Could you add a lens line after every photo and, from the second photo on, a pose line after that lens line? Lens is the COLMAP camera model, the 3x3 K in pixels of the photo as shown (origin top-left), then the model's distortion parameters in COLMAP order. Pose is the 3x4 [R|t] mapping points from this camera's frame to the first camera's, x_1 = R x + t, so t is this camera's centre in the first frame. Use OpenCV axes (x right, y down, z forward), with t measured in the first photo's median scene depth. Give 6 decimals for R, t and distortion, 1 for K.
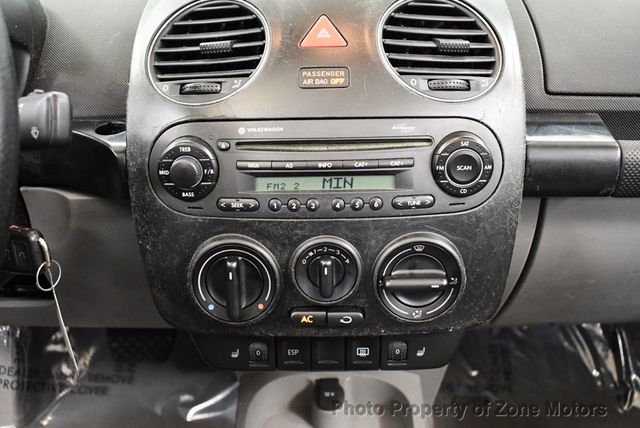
lens RADIAL K [[640.0, 0, 320.0], [0, 640.0, 214.0], [0, 0, 1]] dist [-0.102201, 0.020157]
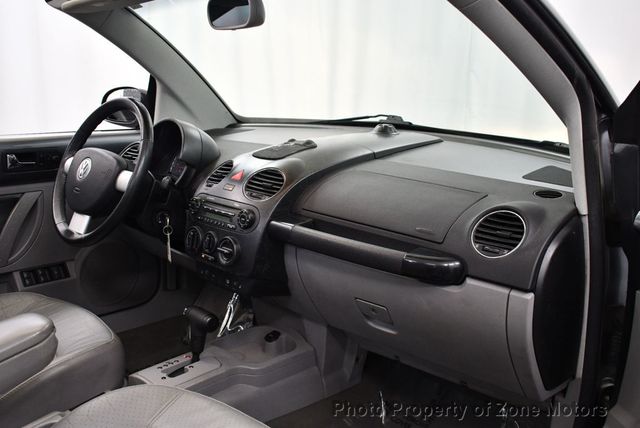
lens RADIAL K [[640.0, 0, 320.0], [0, 640.0, 214.0], [0, 0, 1]] dist [-0.102201, 0.020157]
pose [[0.717587, 0.181374, -0.672438, 2.585005], [-0.341653, 0.933016, -0.112933, 0.130597], [0.606912, 0.310779, 0.731487, -1.098405]]
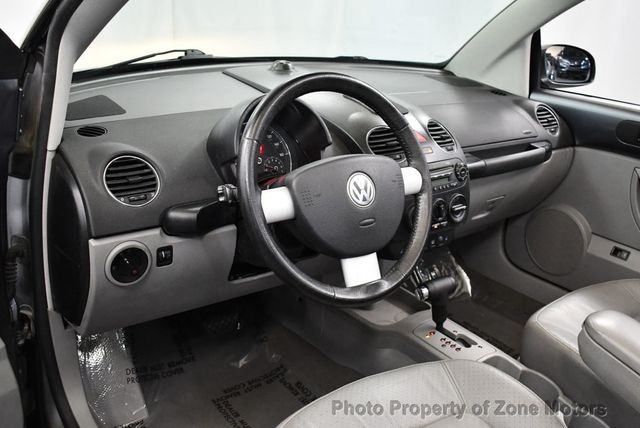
lens RADIAL K [[640.0, 0, 320.0], [0, 640.0, 214.0], [0, 0, 1]] dist [-0.102201, 0.020157]
pose [[0.778840, -0.158536, 0.606856, -2.363690], [0.216147, 0.976104, -0.022405, 0.052917], [-0.588802, 0.148620, 0.794496, -1.162375]]
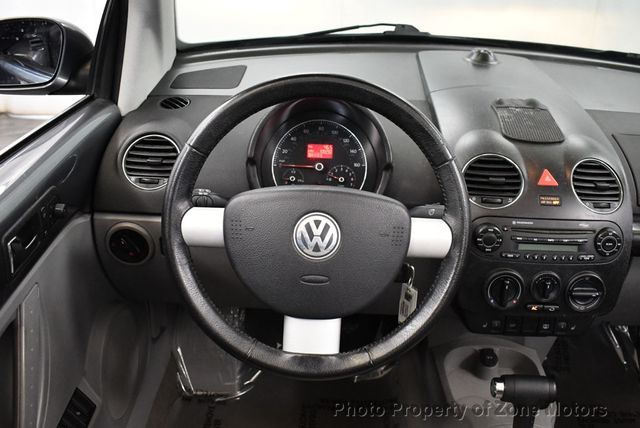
lens RADIAL K [[640.0, 0, 320.0], [0, 640.0, 214.0], [0, 0, 1]] dist [-0.102201, 0.020157]
pose [[0.998362, 0.053045, 0.021429, -0.831352], [-0.052669, 0.998454, -0.017764, -0.083195], [-0.022338, 0.016607, 0.999613, -1.178705]]
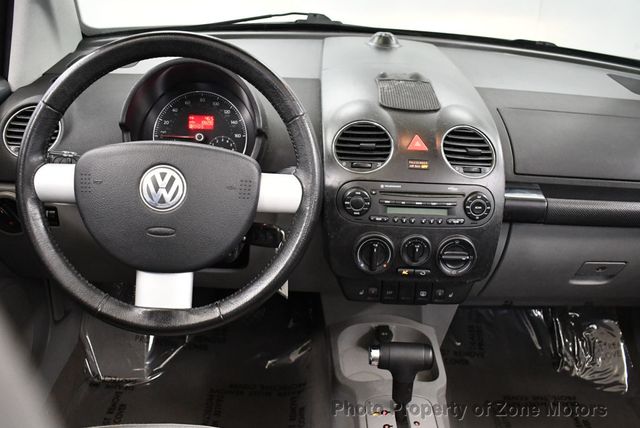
lens RADIAL K [[640.0, 0, 320.0], [0, 640.0, 214.0], [0, 0, 1]] dist [-0.102201, 0.020157]
pose [[0.997050, 0.050361, 0.057931, -0.456185], [-0.047587, 0.997698, -0.048314, 0.084907], [-0.060231, 0.045415, 0.997151, -1.202529]]
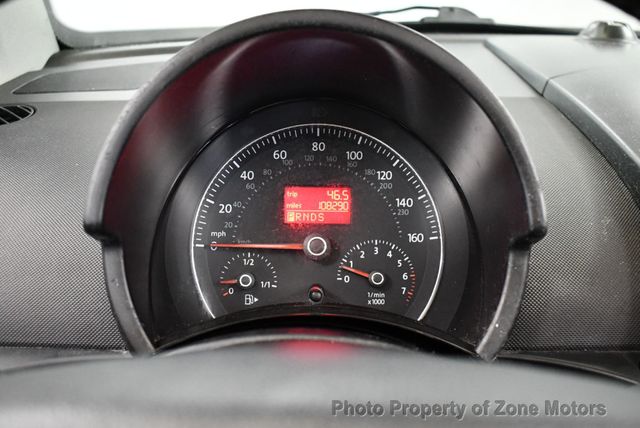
lens RADIAL K [[640.0, 0, 320.0], [0, 640.0, 214.0], [0, 0, 1]] dist [-0.102201, 0.020157]
pose [[0.999739, 0.022211, 0.005311, -0.792358], [-0.021275, 0.990359, -0.136880, -0.227494], [-0.008300, 0.136731, 0.990573, 0.350697]]
